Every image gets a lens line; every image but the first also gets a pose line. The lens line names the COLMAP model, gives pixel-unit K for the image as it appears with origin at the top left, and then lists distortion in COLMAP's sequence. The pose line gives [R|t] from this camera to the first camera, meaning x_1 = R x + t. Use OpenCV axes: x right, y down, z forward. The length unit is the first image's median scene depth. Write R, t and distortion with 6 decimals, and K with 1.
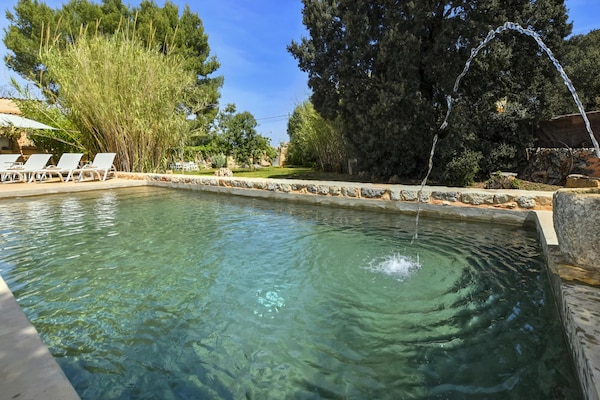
lens RADIAL K [[281.8, 0, 328.6], [0, 281.8, 168.0], [0, 0, 1]] dist [-0.026749, -0.000420]
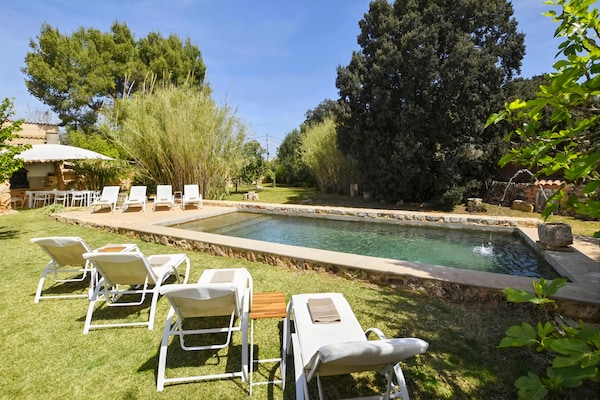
lens RADIAL K [[308.6, 0, 290.6], [0, 308.6, 164.5], [0, 0, 1]] dist [-0.038016, 0.006403]
pose [[0.988374, 0.009359, 0.151751, -0.877526], [-0.004668, 0.999501, -0.031242, -0.162457], [-0.151968, 0.030170, 0.987925, -0.693373]]
